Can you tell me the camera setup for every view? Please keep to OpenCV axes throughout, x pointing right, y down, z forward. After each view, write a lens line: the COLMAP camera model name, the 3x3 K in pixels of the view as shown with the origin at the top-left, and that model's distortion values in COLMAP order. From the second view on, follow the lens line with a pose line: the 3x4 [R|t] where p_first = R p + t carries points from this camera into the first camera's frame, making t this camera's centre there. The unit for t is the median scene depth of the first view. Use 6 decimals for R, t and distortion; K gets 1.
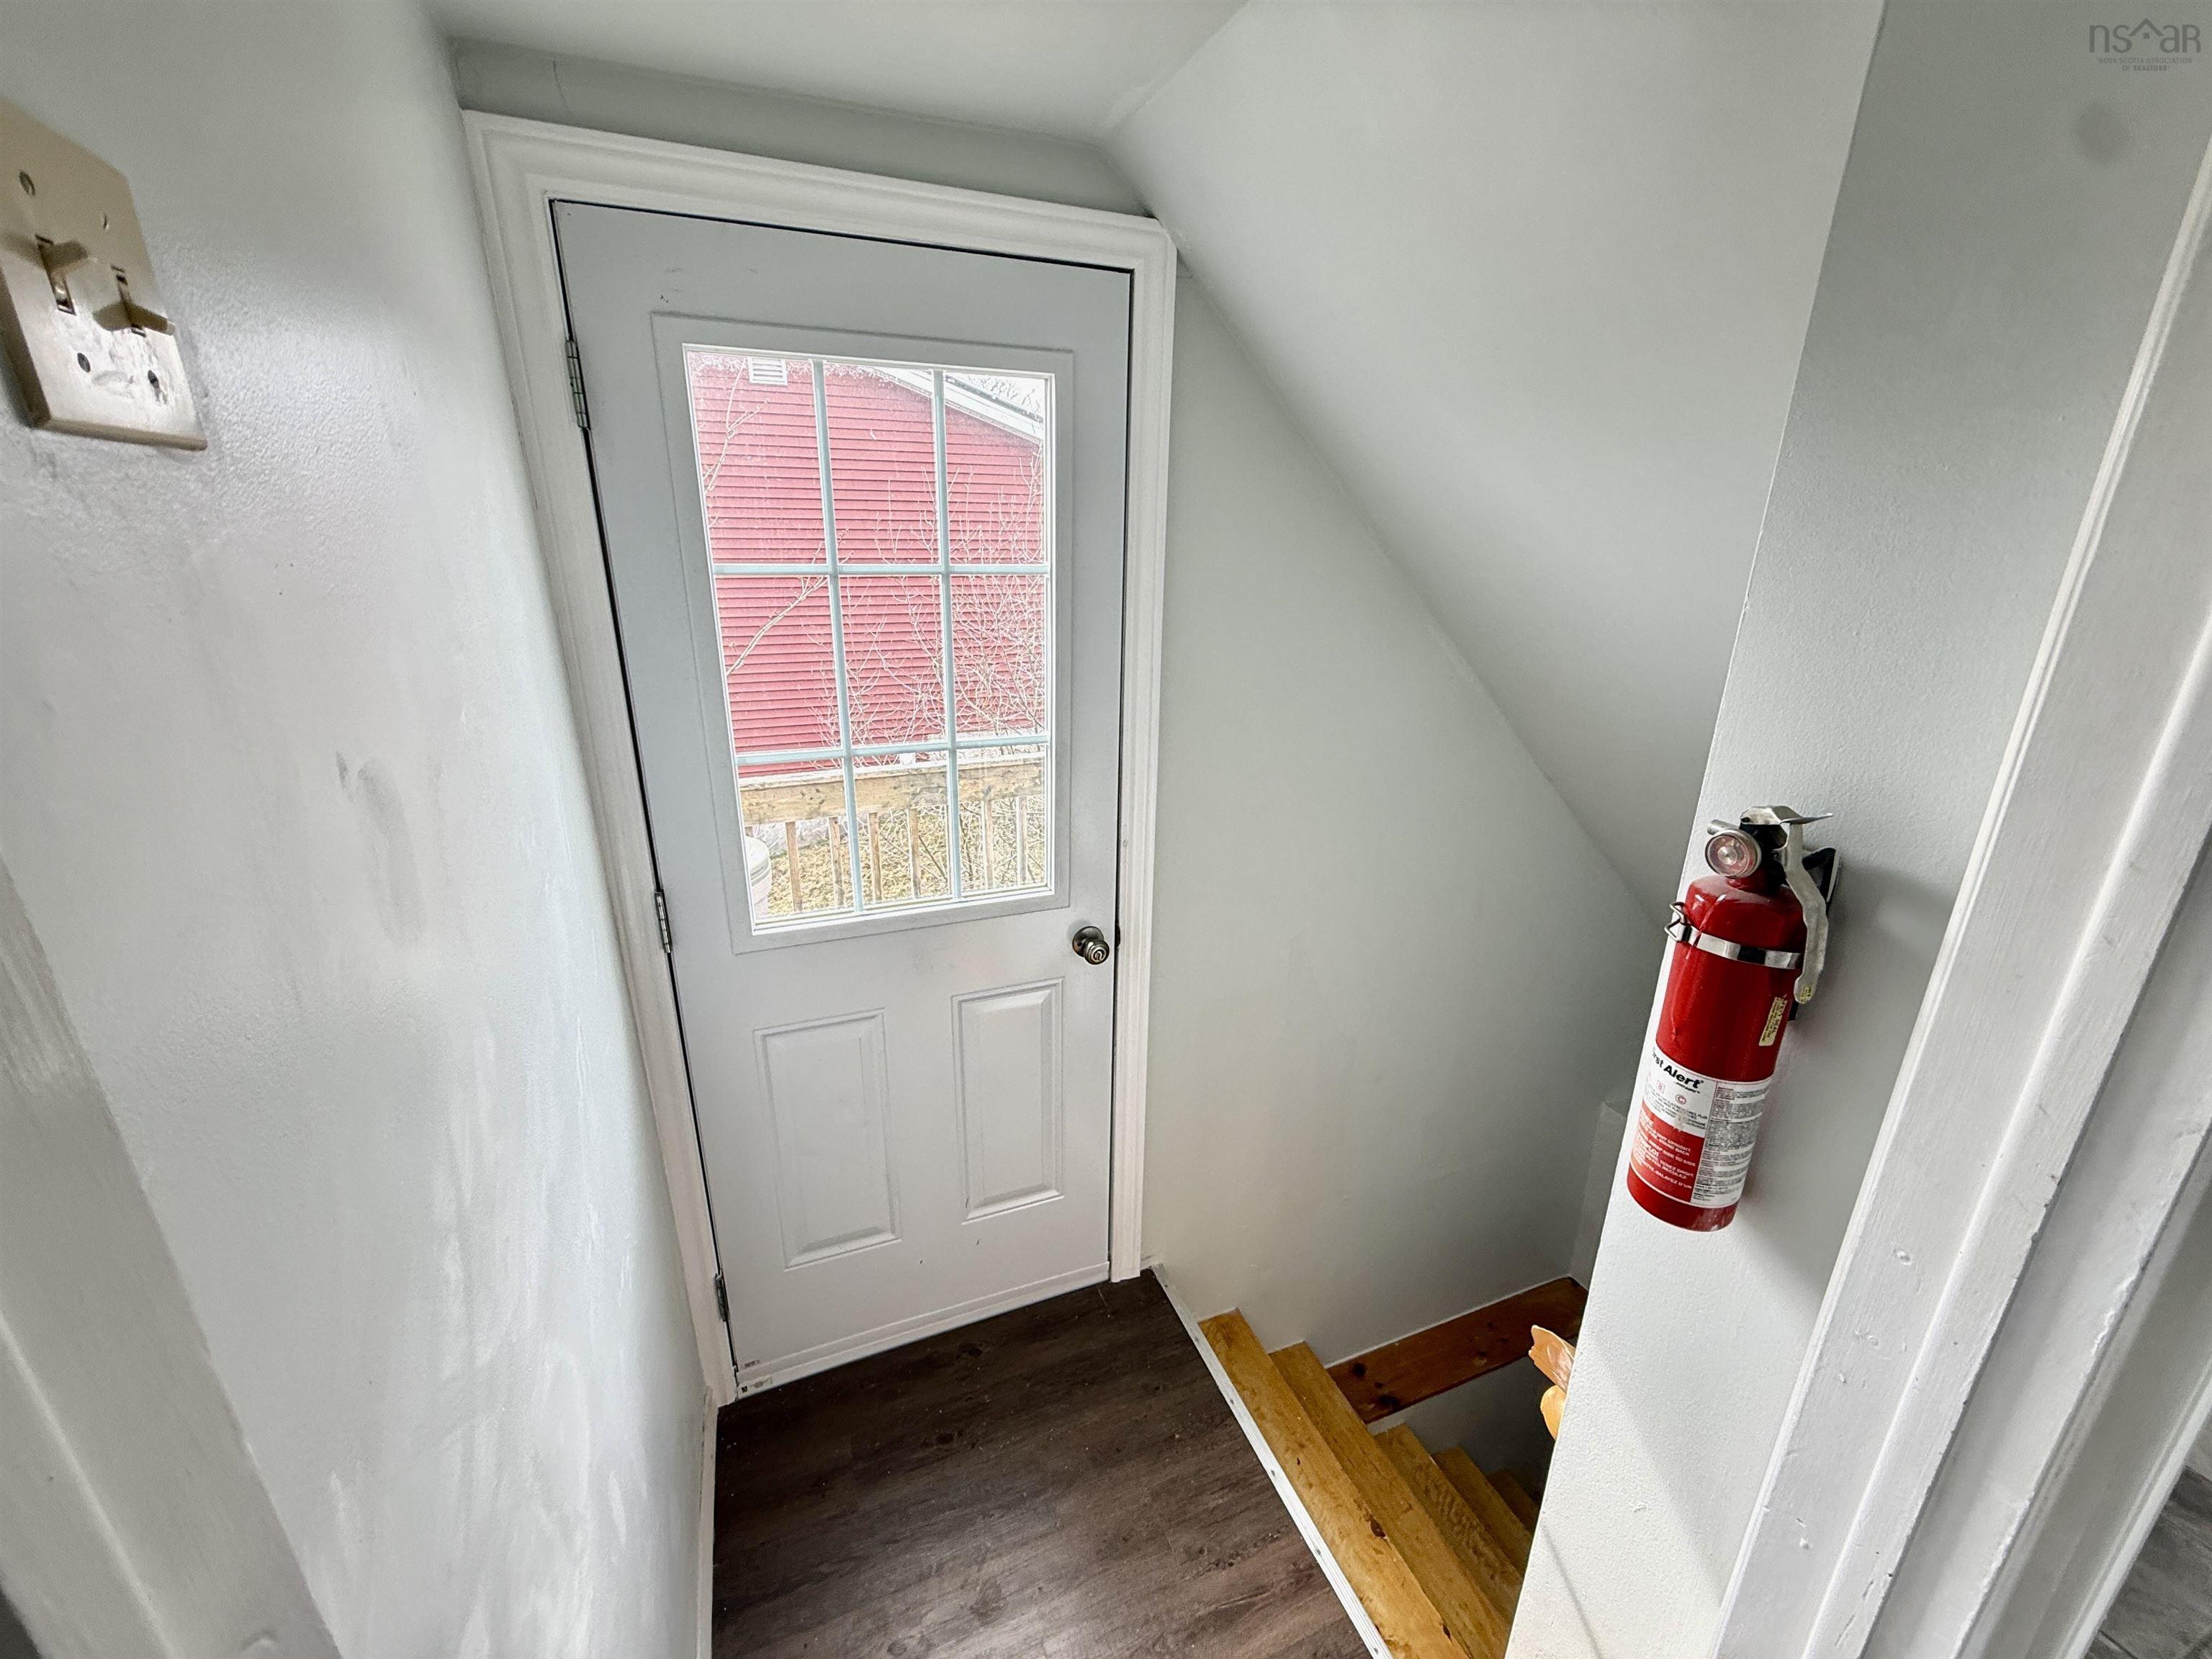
lens RADIAL K [[904.2, 0, 1101.8], [0, 904.2, 834.7], [0, 0, 1]] dist [0.001530, -0.000210]
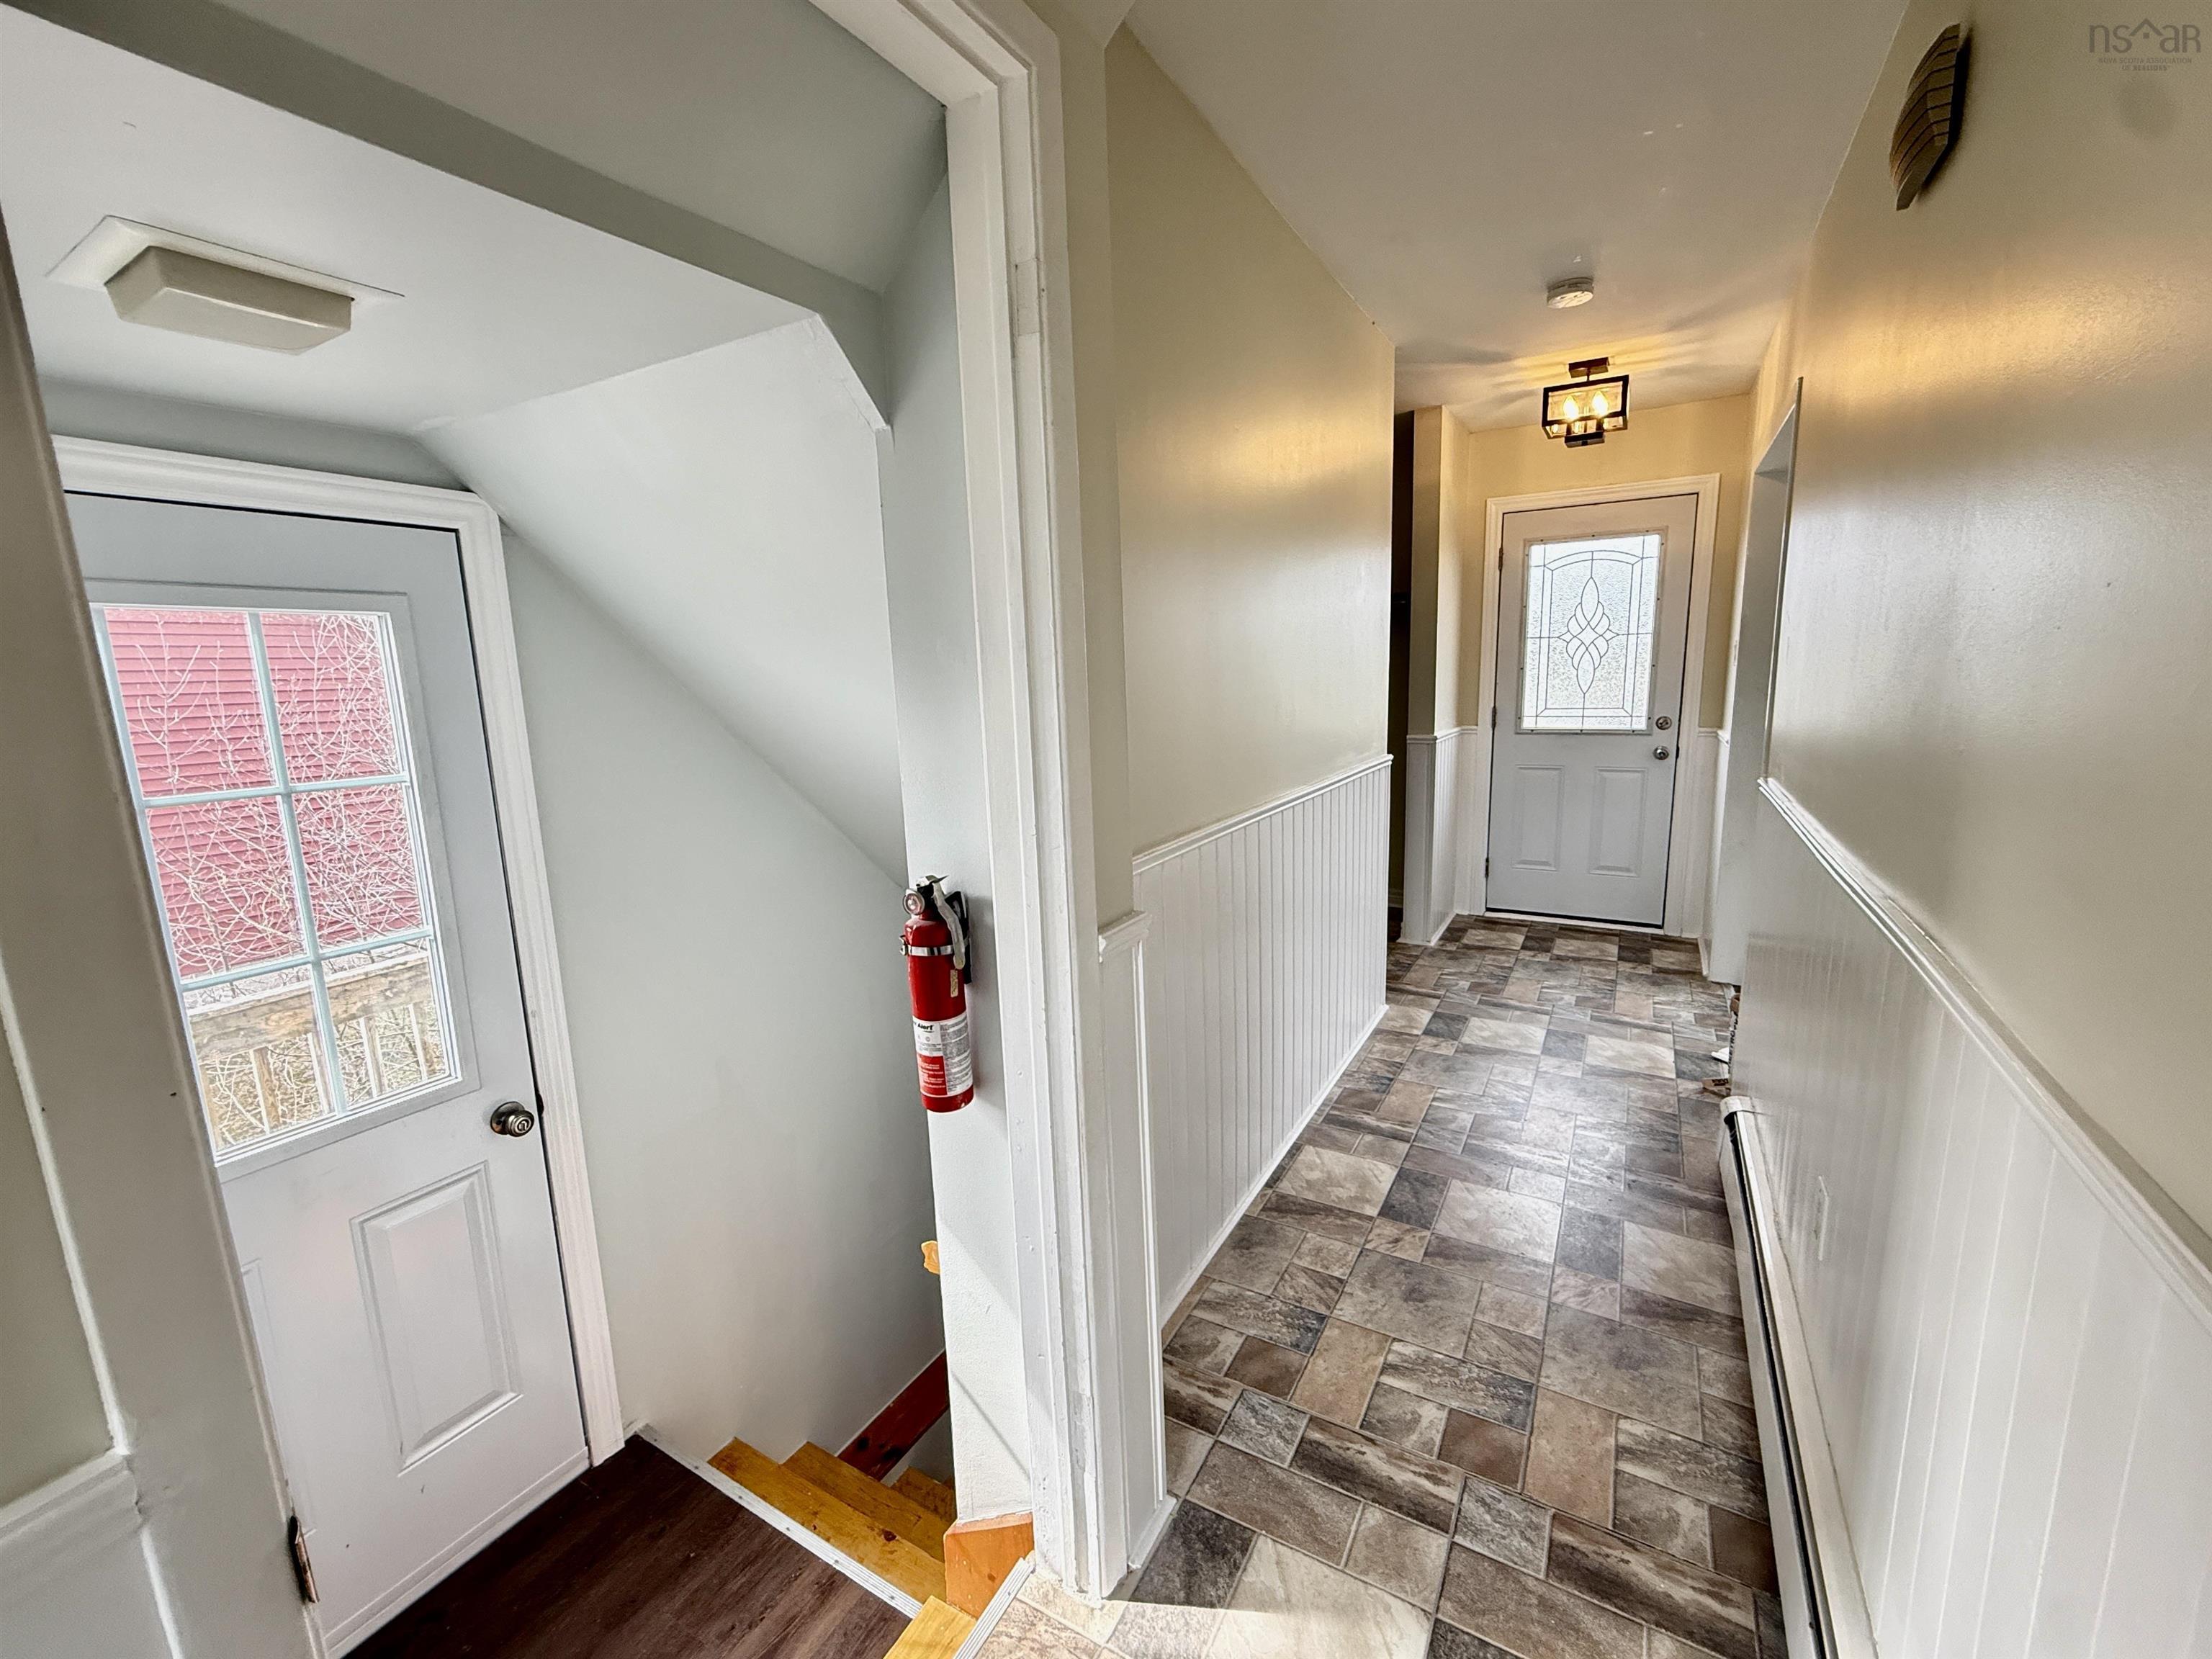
lens RADIAL K [[904.2, 0, 1100.3], [0, 904.2, 824.2], [0, 0, 1]] dist [0.001530, -0.000210]
pose [[0.796216, -0.140374, 0.588502, -0.043577], [0.233111, 0.968789, -0.084306, 0.043994], [-0.558300, 0.204312, 0.804088, -0.322137]]
